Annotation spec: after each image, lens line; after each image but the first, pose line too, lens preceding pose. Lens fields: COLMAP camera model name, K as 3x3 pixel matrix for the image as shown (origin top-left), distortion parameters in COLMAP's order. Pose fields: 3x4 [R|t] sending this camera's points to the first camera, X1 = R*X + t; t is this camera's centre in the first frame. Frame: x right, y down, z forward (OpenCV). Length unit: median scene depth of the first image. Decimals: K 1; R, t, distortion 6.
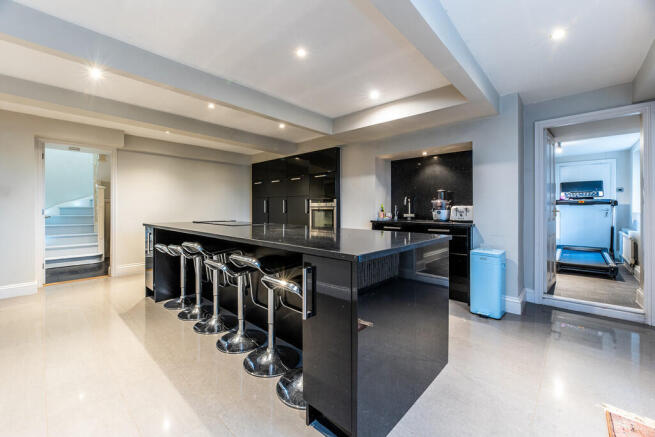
lens RADIAL K [[278.5, 0, 327.4], [0, 278.5, 211.5], [0, 0, 1]] dist [-0.000847, -0.000133]
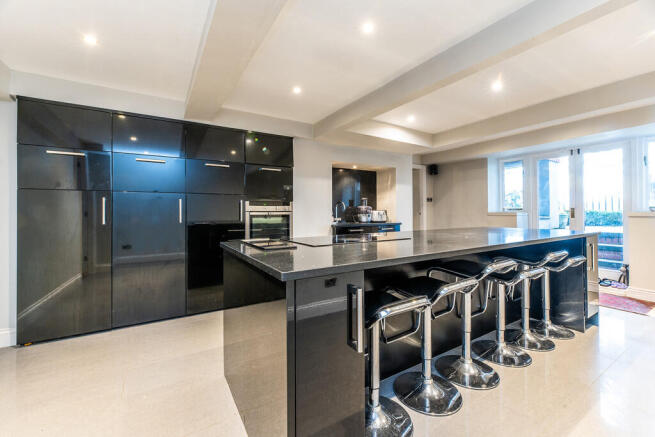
lens RADIAL K [[278.5, 0, 327.4], [0, 278.5, 211.5], [0, 0, 1]] dist [-0.000847, -0.000133]
pose [[0.278763, -0.002045, 0.960358, -0.793370], [0.011422, 0.999934, -0.001186, -0.015726], [-0.960292, 0.011300, 0.278768, 0.728598]]
